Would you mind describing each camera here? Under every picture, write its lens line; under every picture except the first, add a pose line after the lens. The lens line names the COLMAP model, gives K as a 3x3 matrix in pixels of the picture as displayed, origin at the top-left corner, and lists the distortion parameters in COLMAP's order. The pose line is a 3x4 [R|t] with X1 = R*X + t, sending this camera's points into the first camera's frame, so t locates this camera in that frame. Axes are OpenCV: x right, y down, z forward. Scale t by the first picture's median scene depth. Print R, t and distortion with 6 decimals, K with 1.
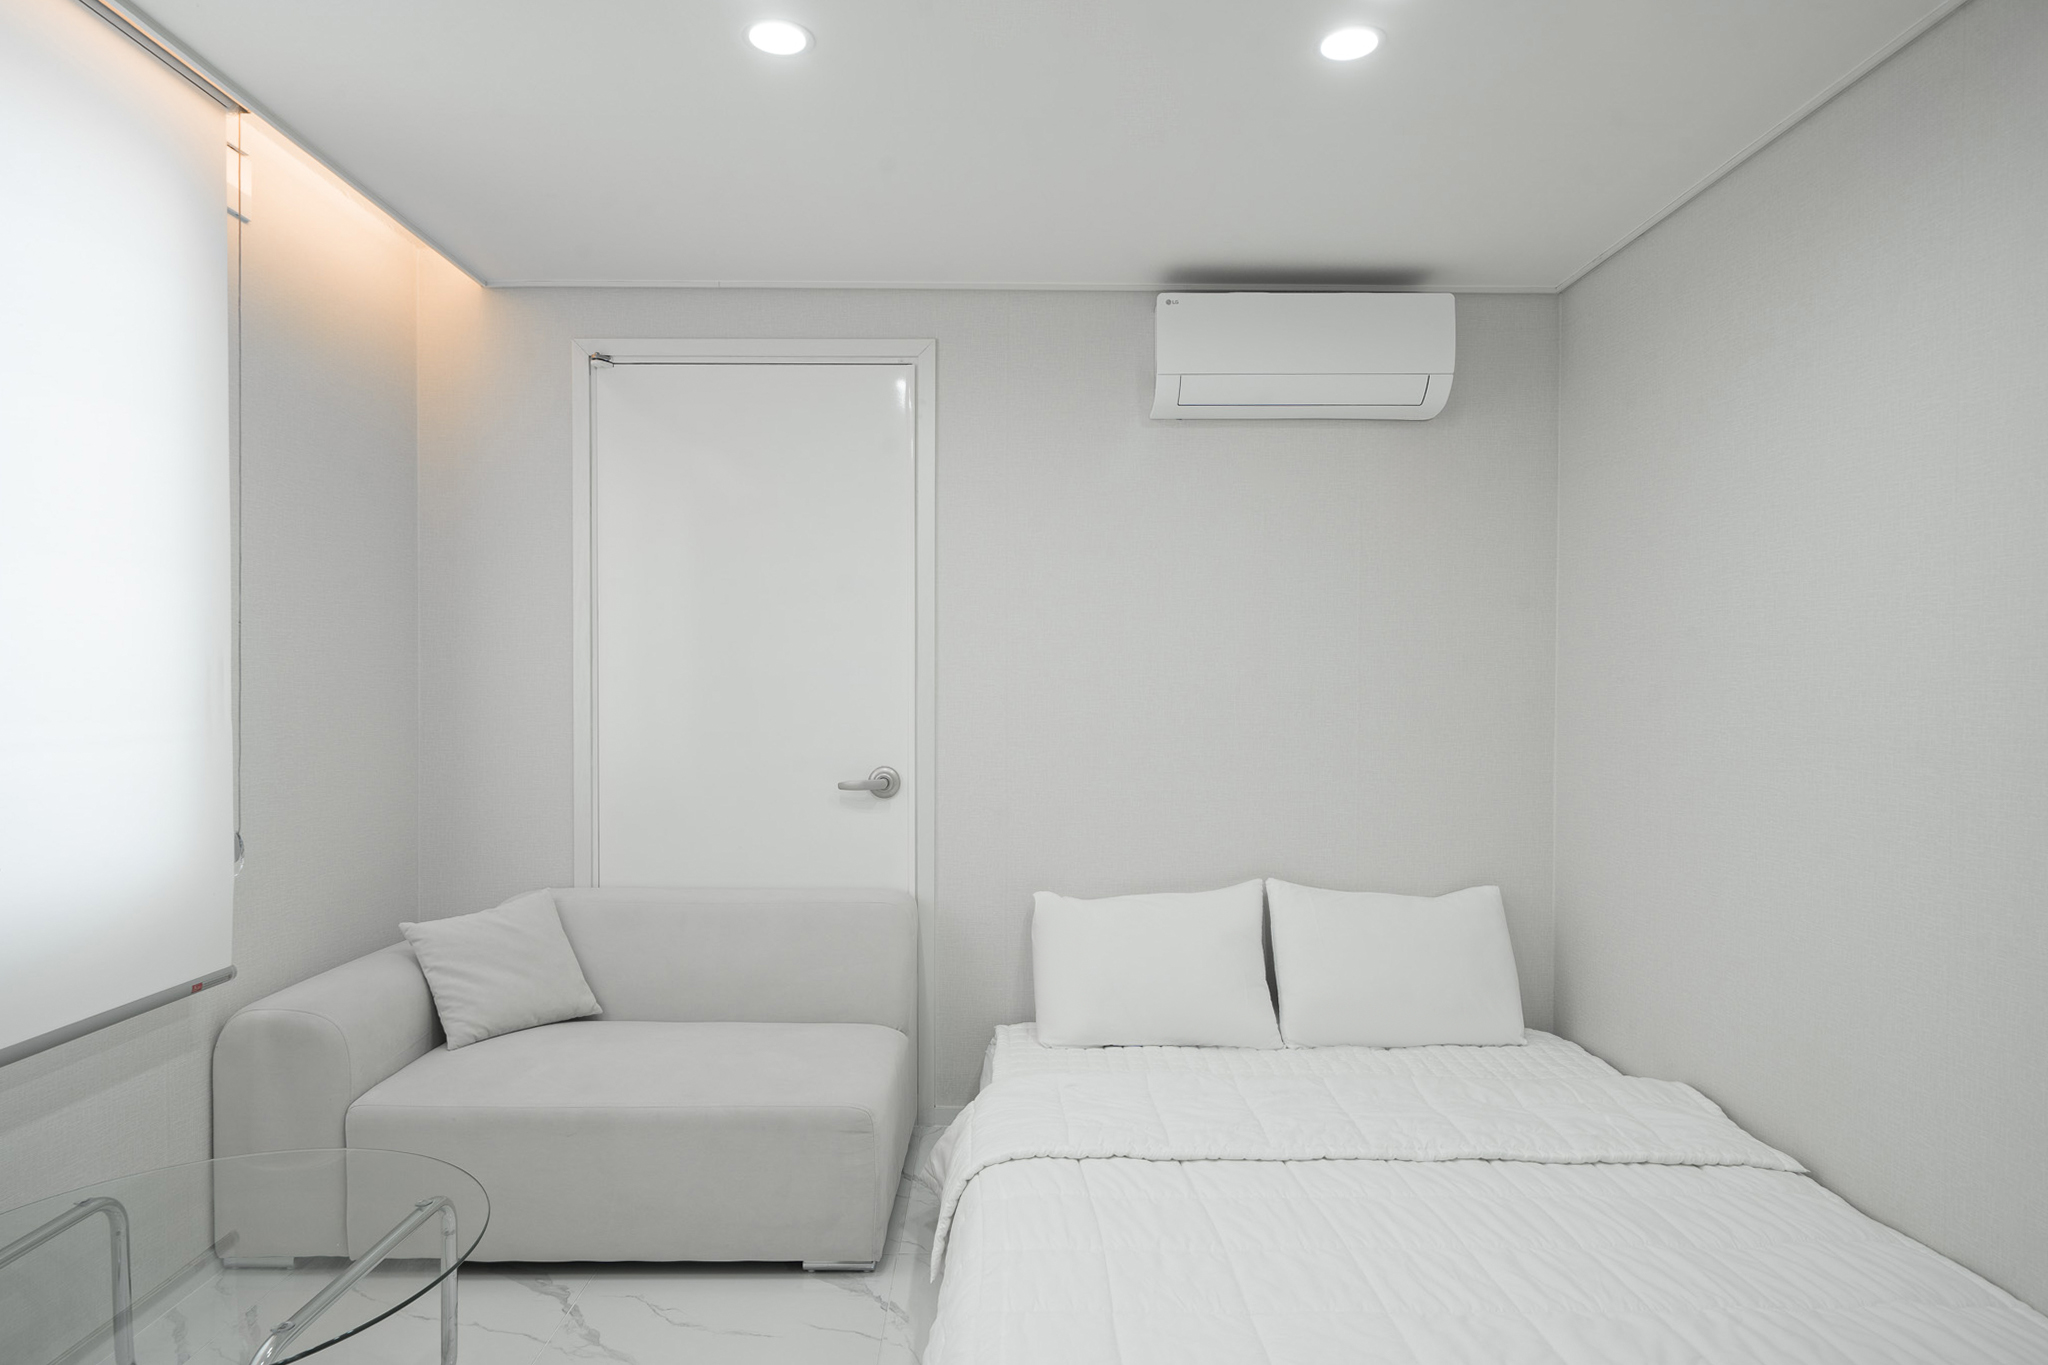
lens RADIAL K [[1210.0, 0, 1021.9], [0, 1210.0, 701.2], [0, 0, 1]] dist [0.005940, 0.002272]
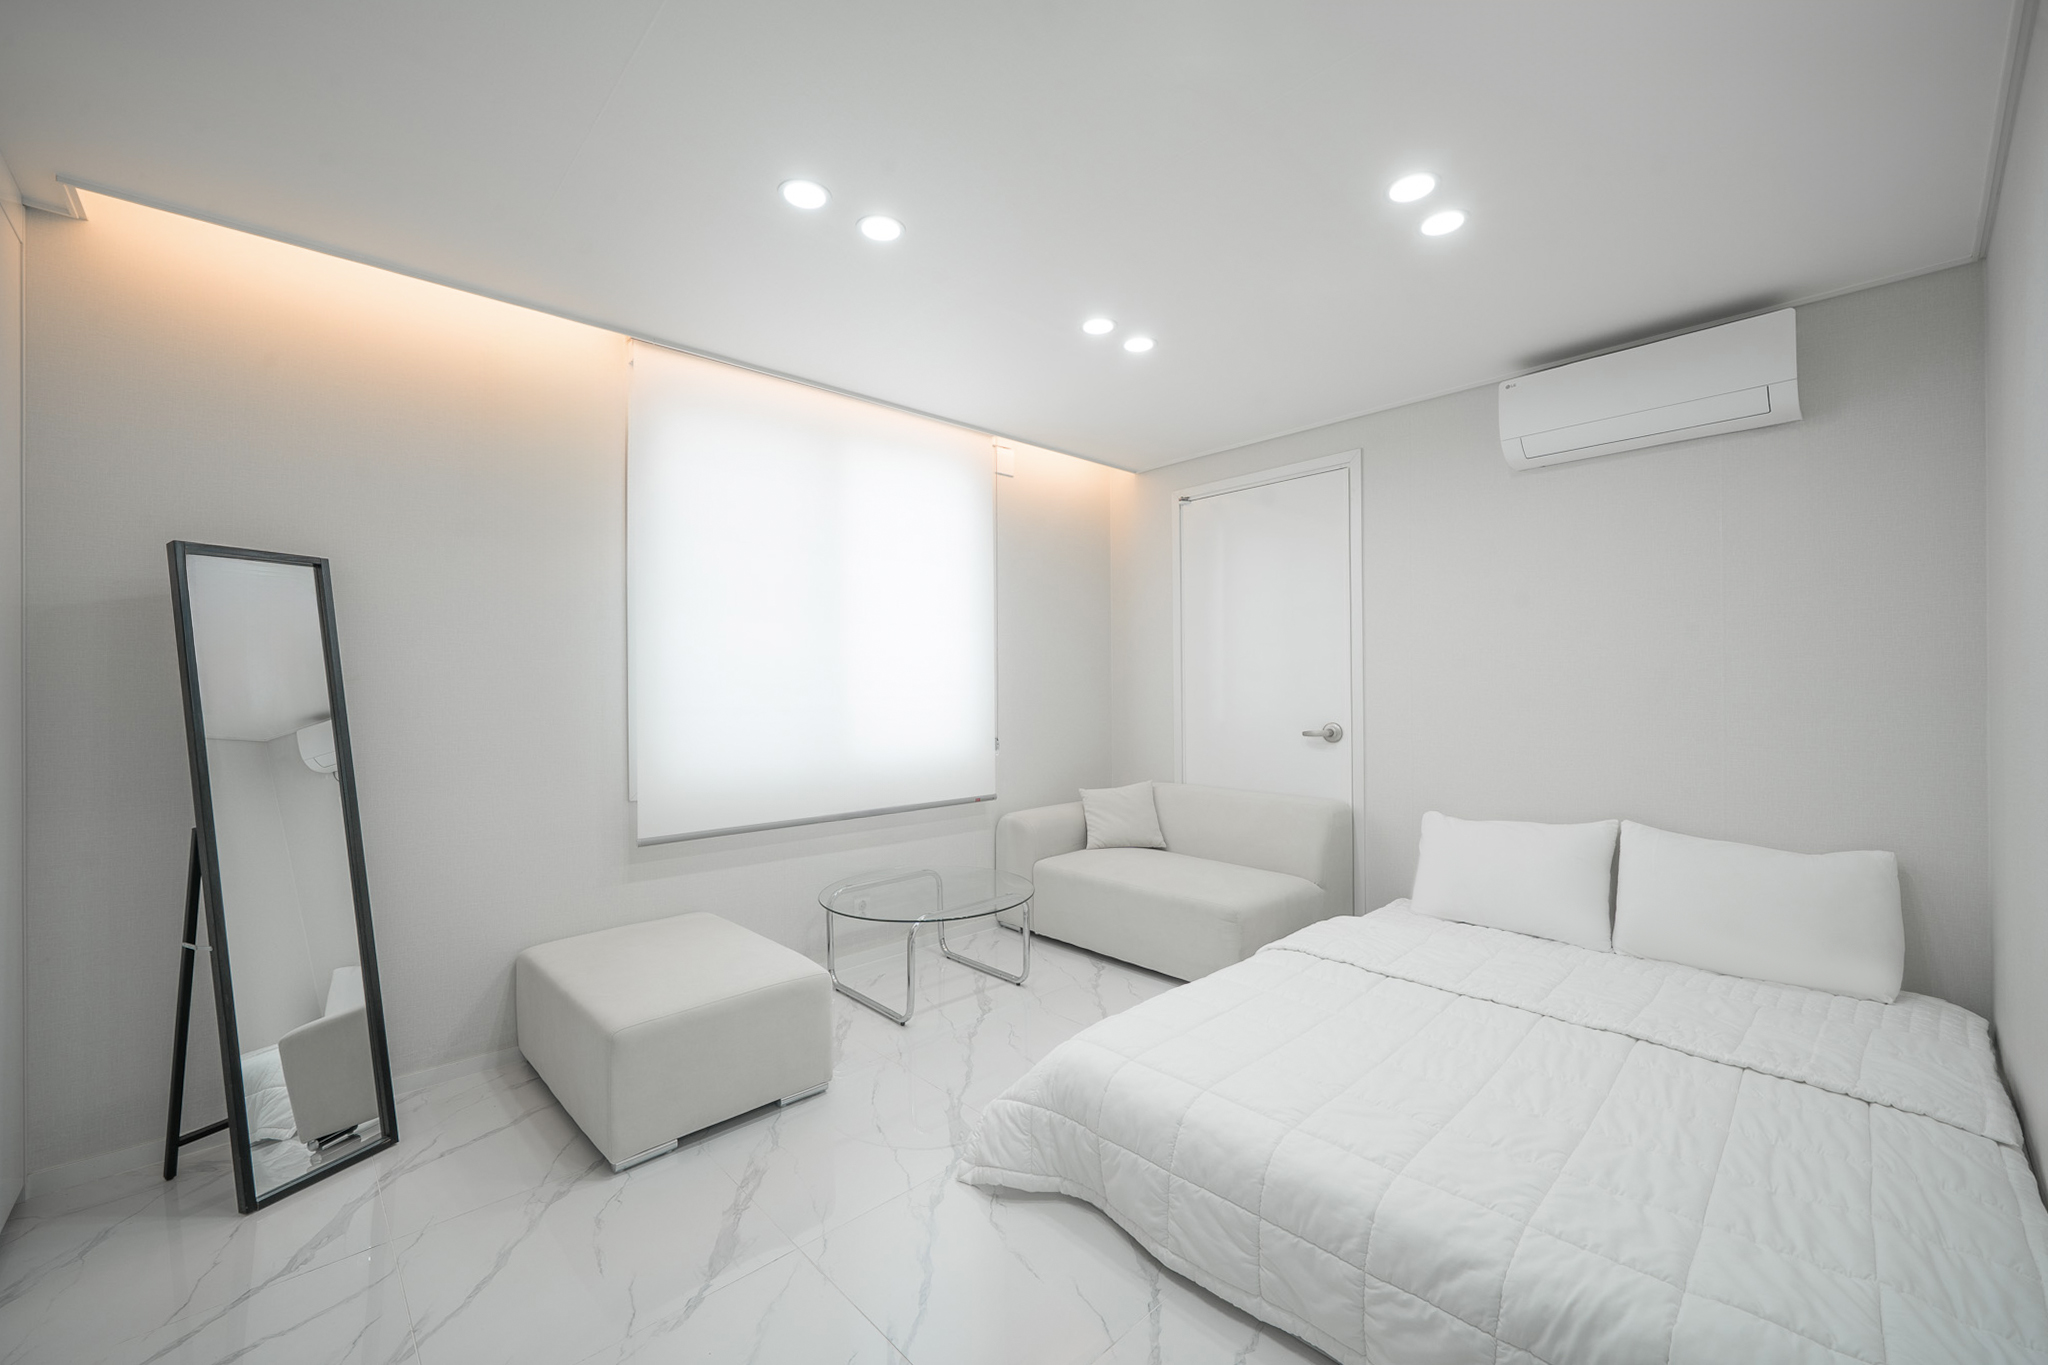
lens RADIAL K [[816.4, 0, 1019.2], [0, 816.4, 679.2], [0, 0, 1]] dist [-0.000309, -0.000095]
pose [[0.667463, -0.015269, -0.744486, 0.440356], [-0.000420, 0.999782, -0.020882, 0.021064], [0.744643, 0.014250, 0.667311, -0.024789]]
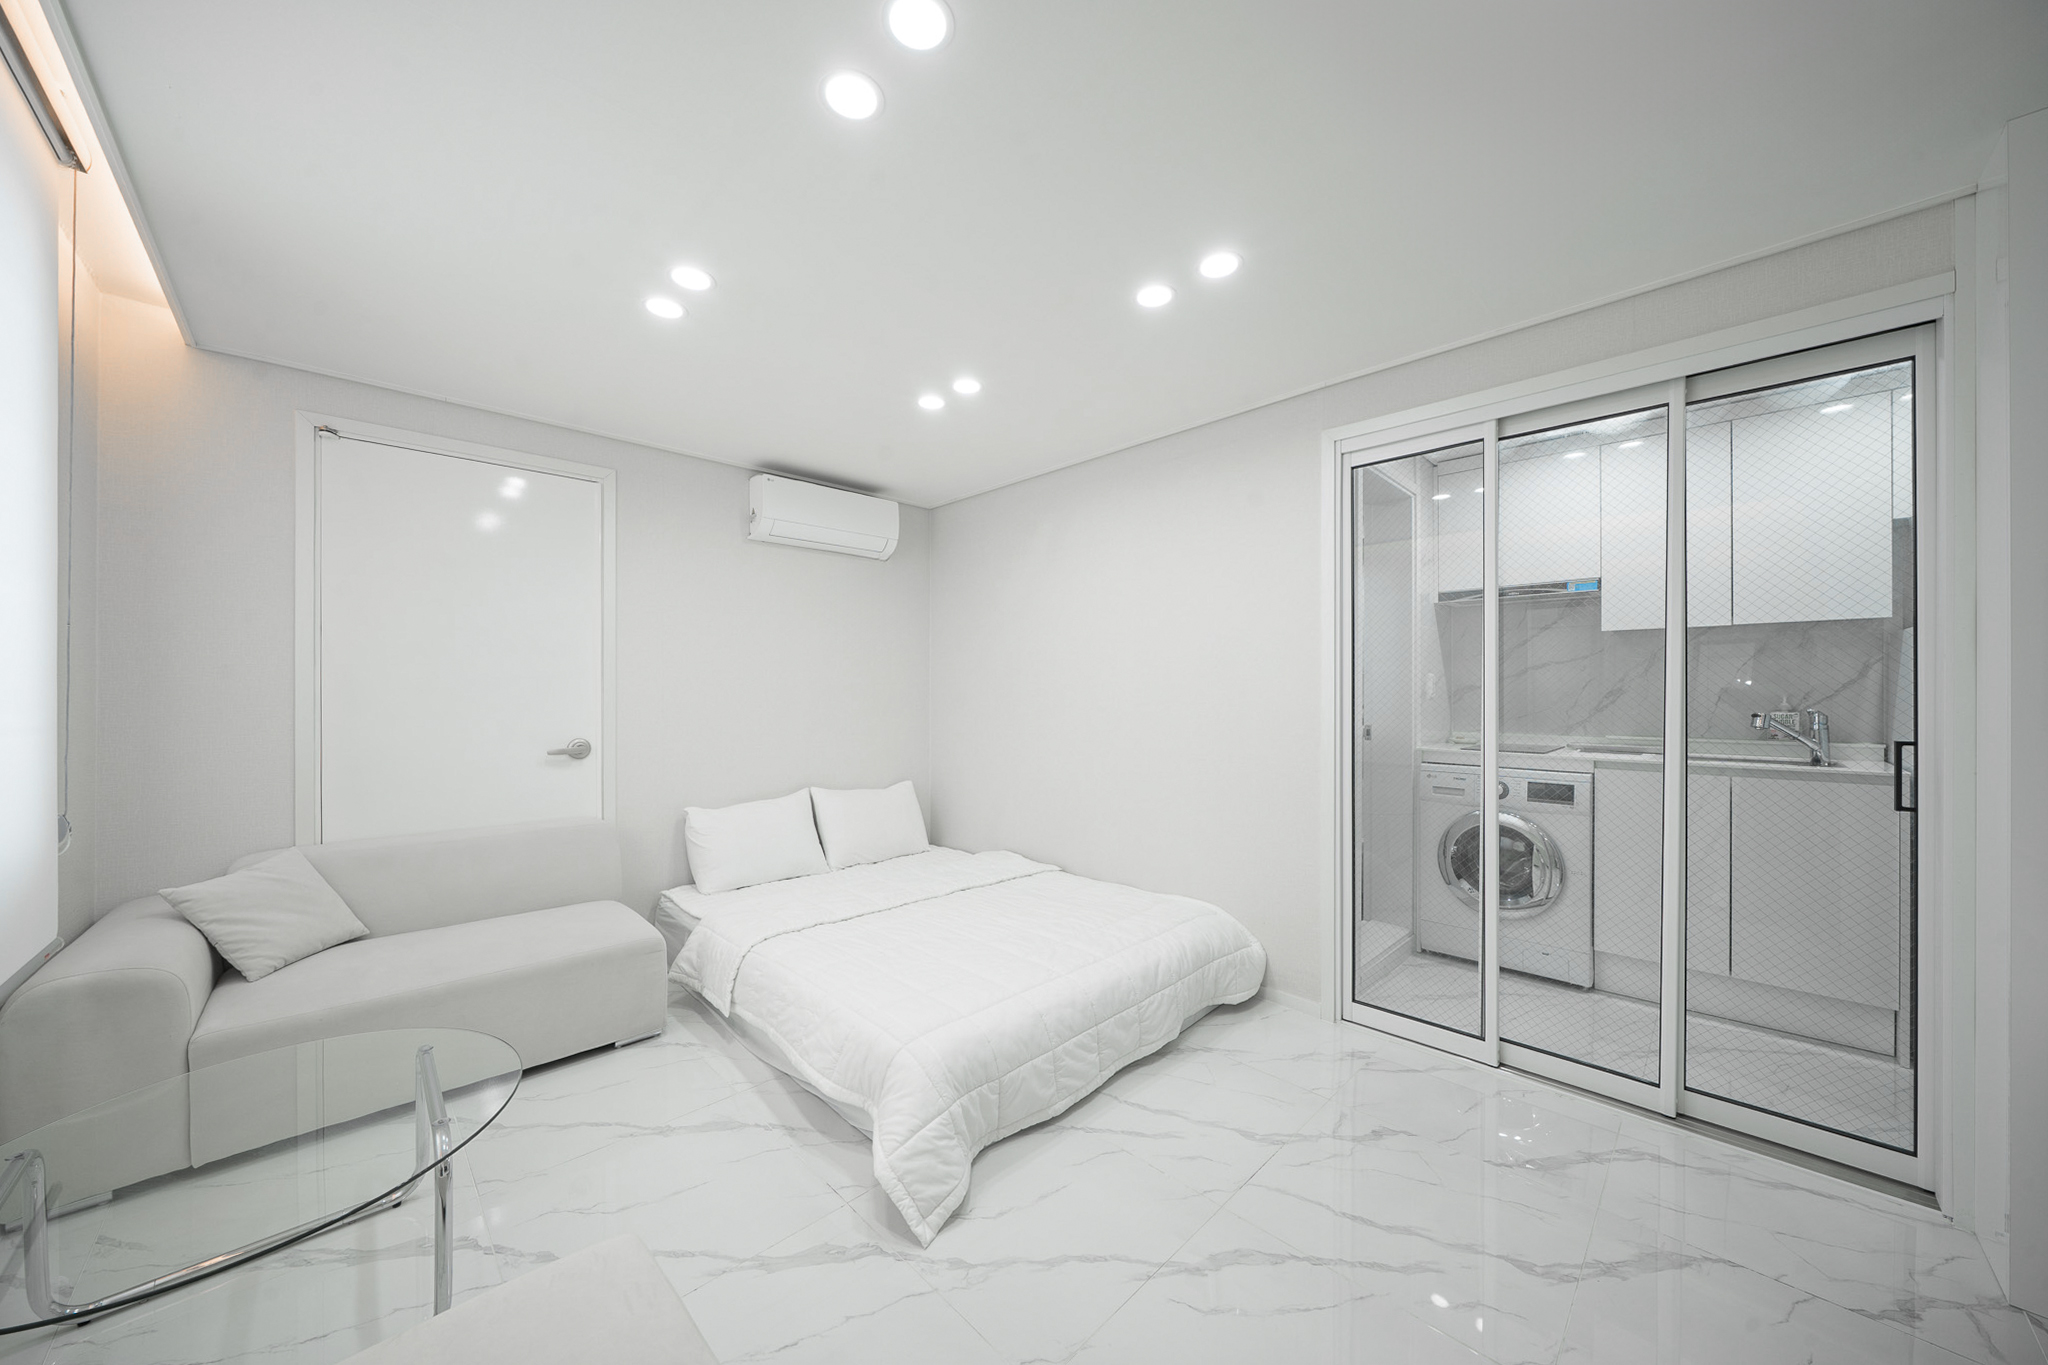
lens RADIAL K [[708.0, 0, 1018.3], [0, 708.0, 690.9], [0, 0, 1]] dist [-0.003158, 0.000160]
pose [[0.726542, -0.001209, 0.687120, -0.349935], [0.011822, 0.999872, -0.010741, 0.010236], [-0.687020, 0.015927, 0.726464, -0.044906]]
